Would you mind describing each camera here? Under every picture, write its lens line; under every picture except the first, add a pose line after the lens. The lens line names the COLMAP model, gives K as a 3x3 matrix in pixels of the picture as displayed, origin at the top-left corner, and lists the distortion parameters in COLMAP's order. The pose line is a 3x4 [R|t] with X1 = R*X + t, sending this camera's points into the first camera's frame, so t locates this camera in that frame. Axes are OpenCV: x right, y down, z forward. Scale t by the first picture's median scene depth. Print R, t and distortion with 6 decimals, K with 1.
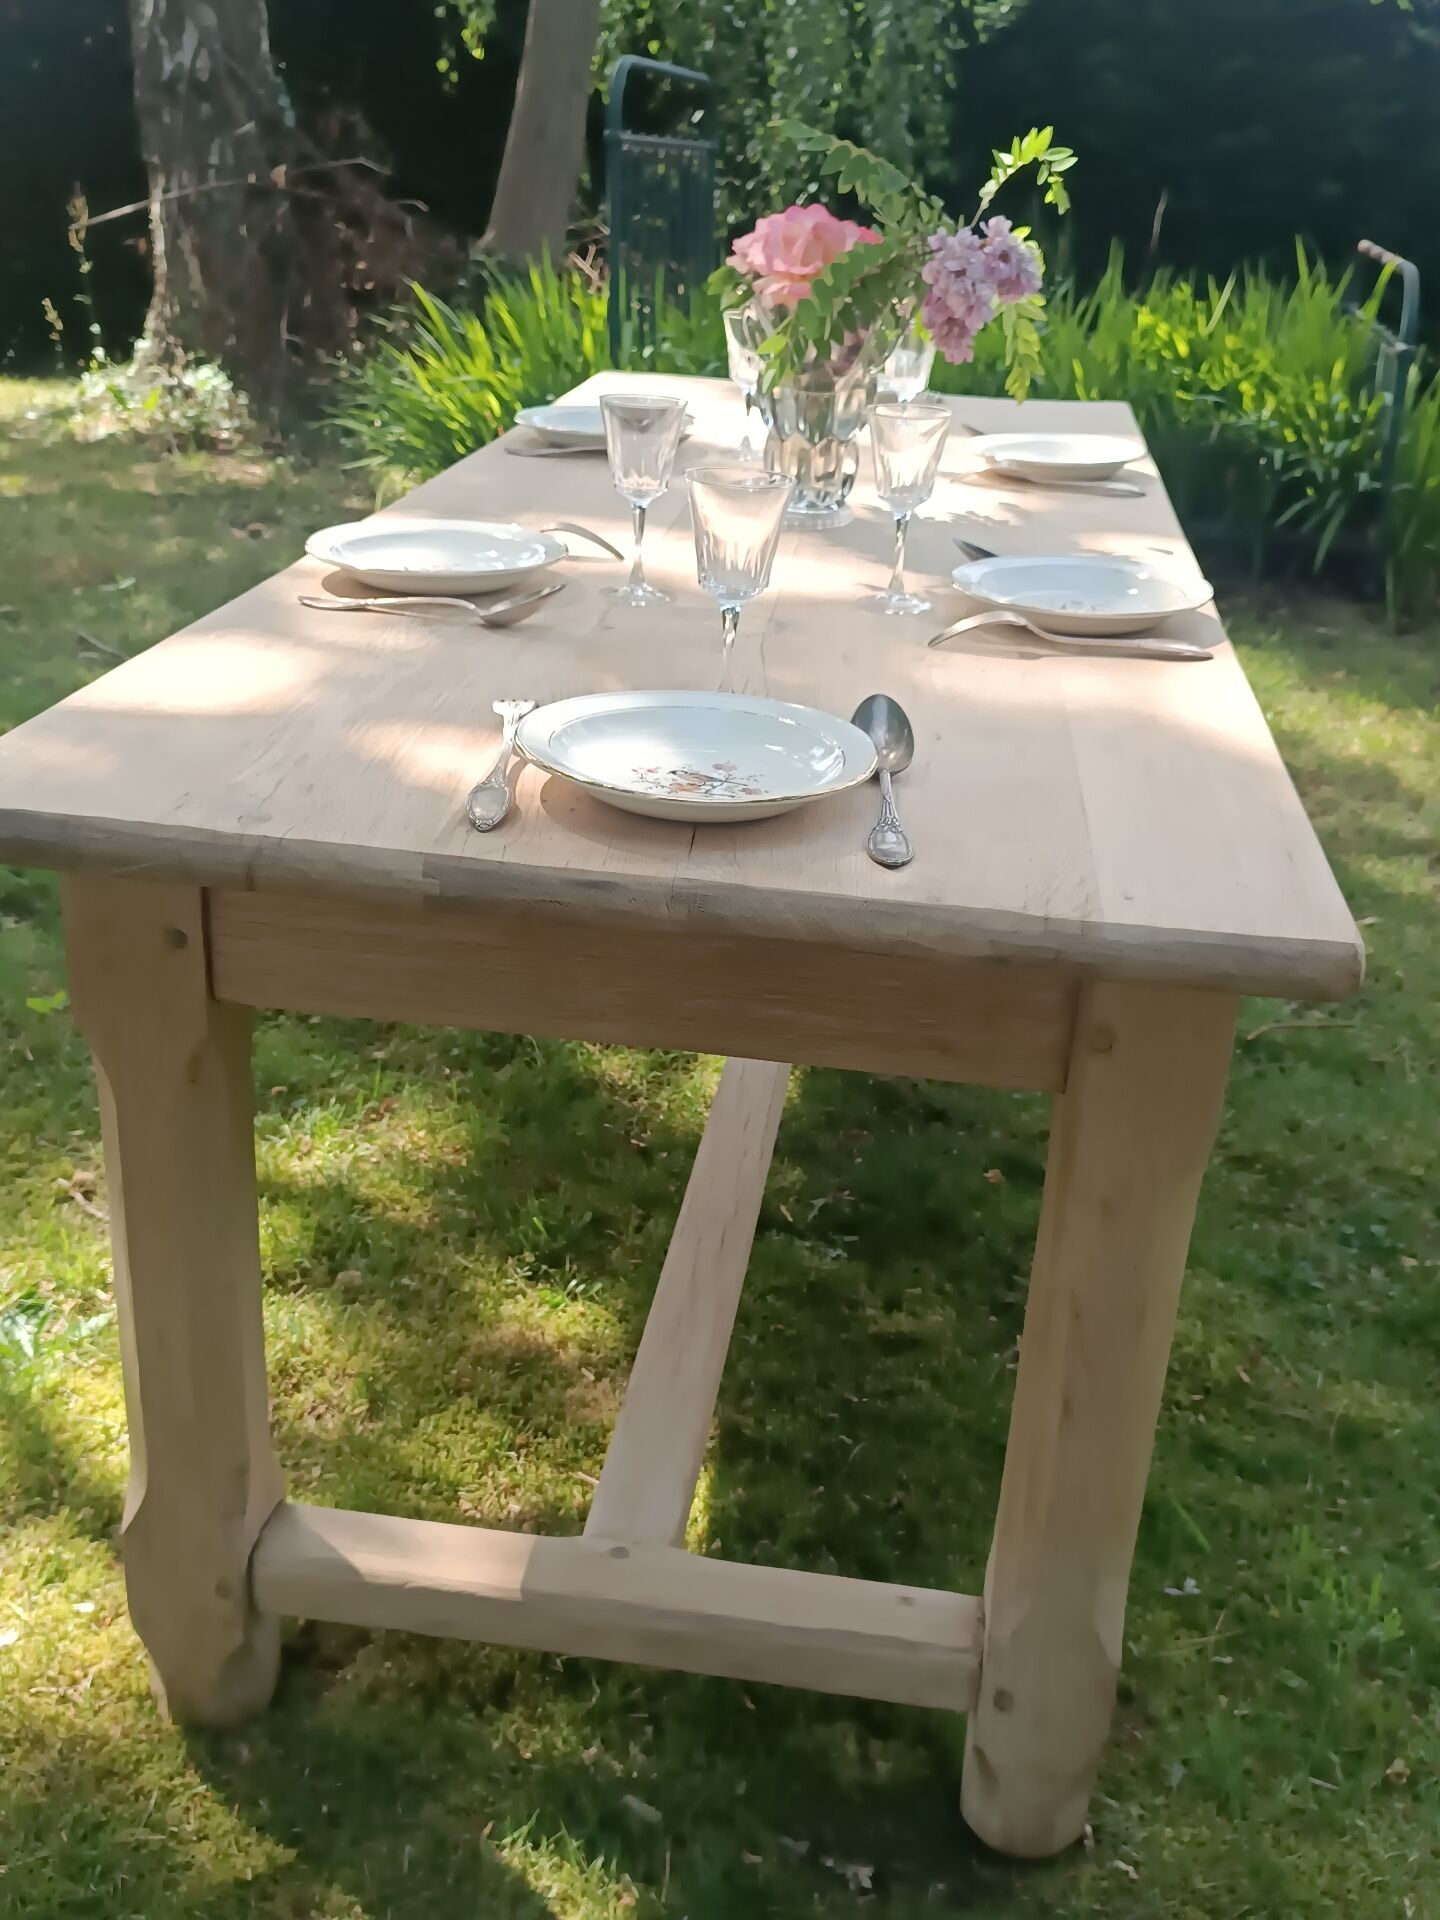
lens RADIAL K [[1867.3, 0, 718.0], [0, 1867.3, 954.4], [0, 0, 1]] dist [0.028846, -0.024427]
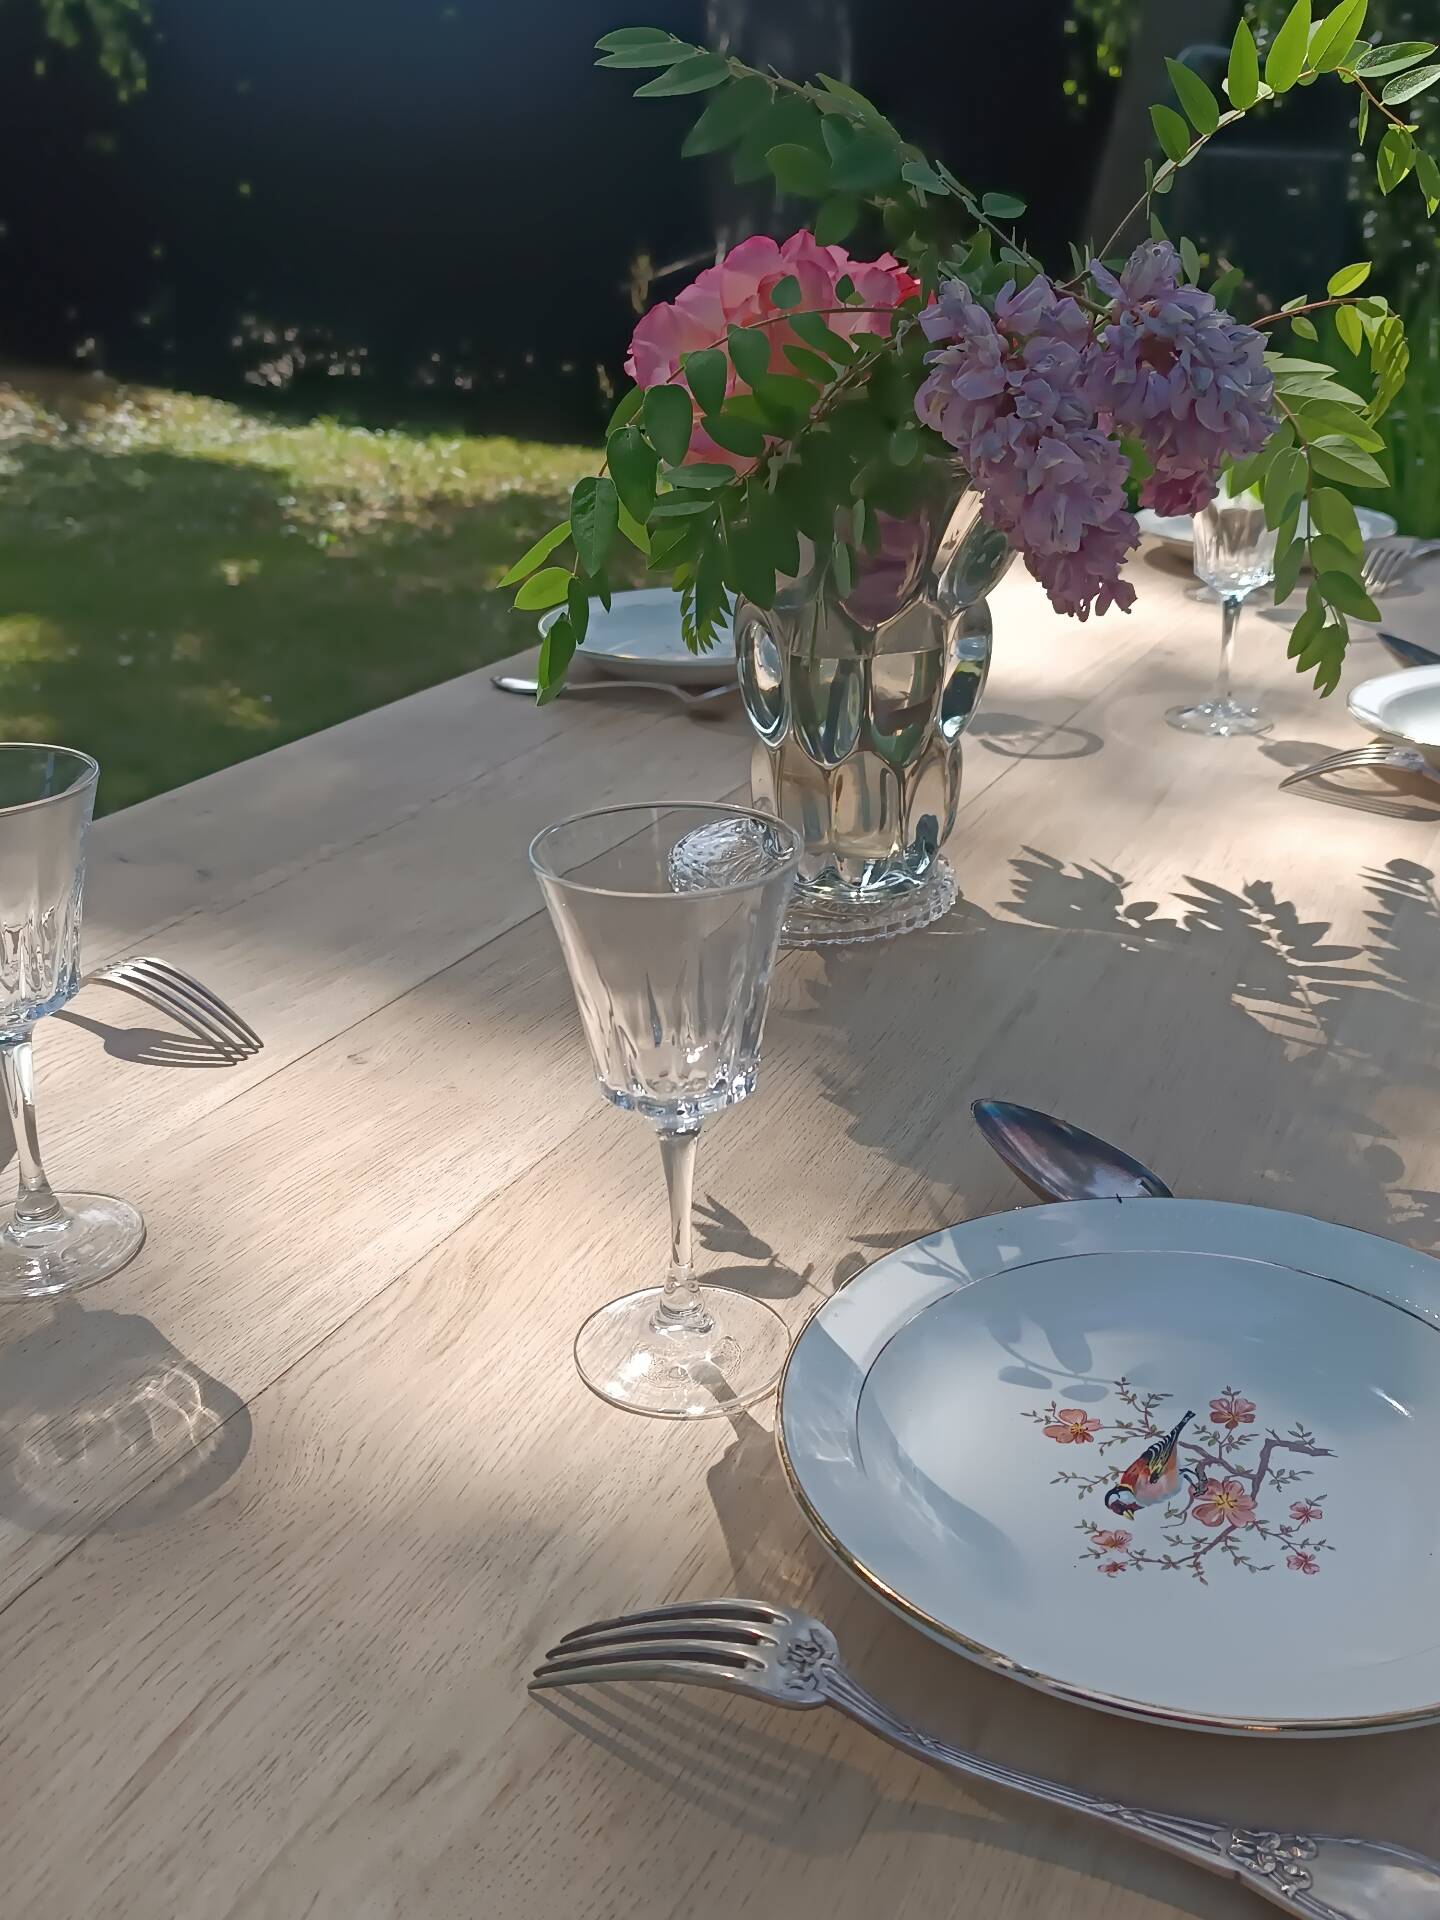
lens RADIAL K [[1920.6, 0, 720.0], [0, 1920.6, 960.0], [0, 0, 1]] dist [0.011831, -0.008445]
pose [[0.937473, 0.083565, -0.337878, 0.199369], [-0.091955, 0.995724, -0.008871, -0.236799], [0.335692, 0.039385, 0.941148, 0.608329]]
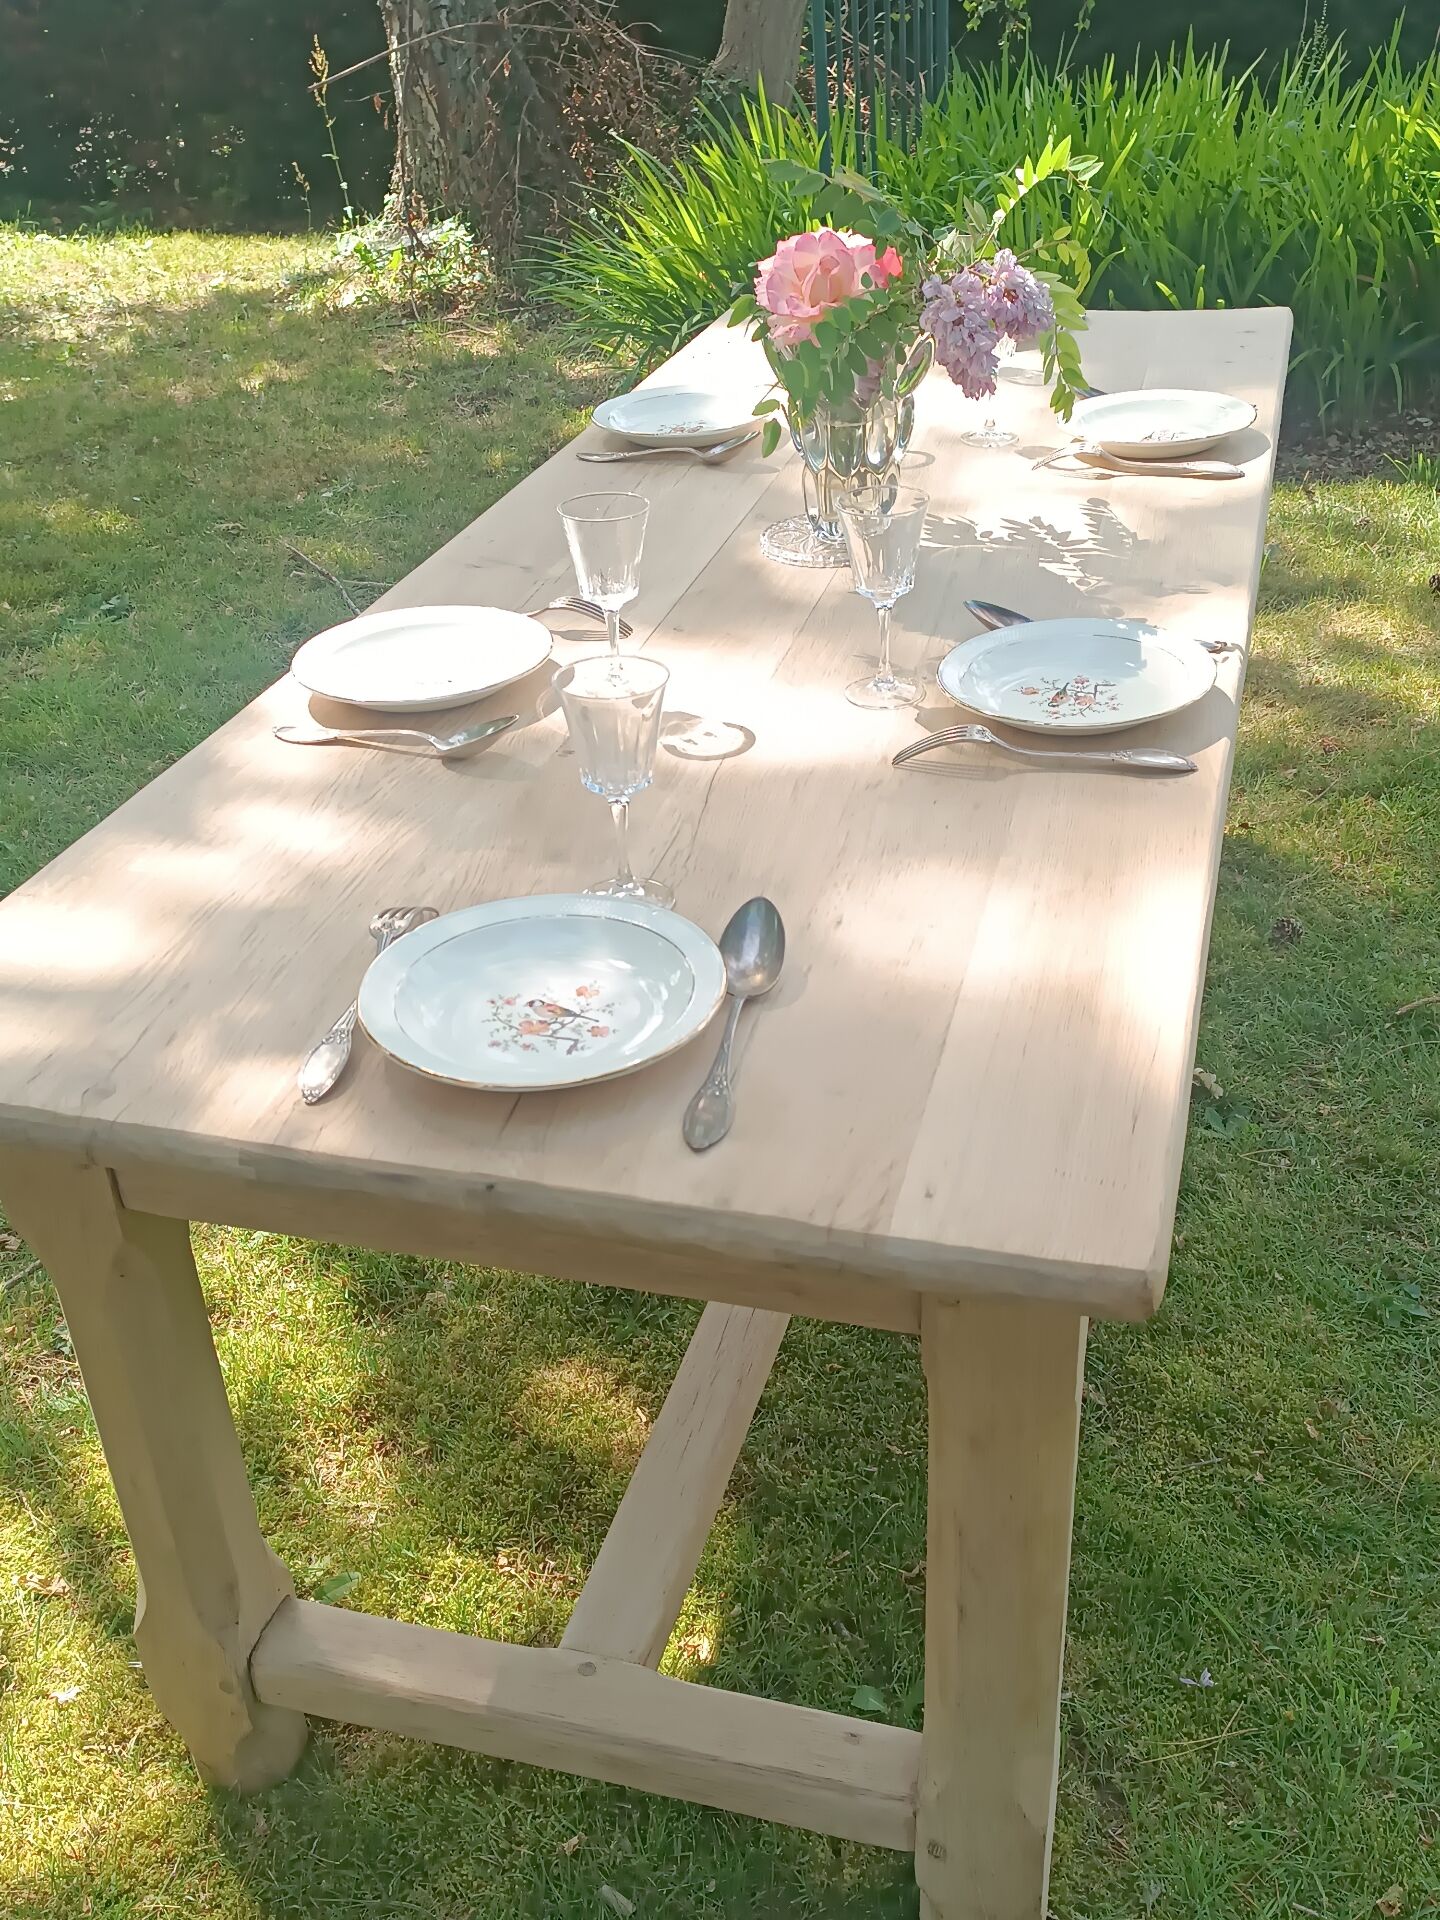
lens RADIAL K [[1850.6, 0, 720.0], [0, 1850.6, 960.0], [0, 0, 1]] dist [0.032940, -0.016056]
pose [[0.985160, -0.008626, -0.171424, 0.159041], [0.029163, 0.992627, 0.117649, -0.152051], [0.169146, -0.120902, 0.978147, 0.036477]]
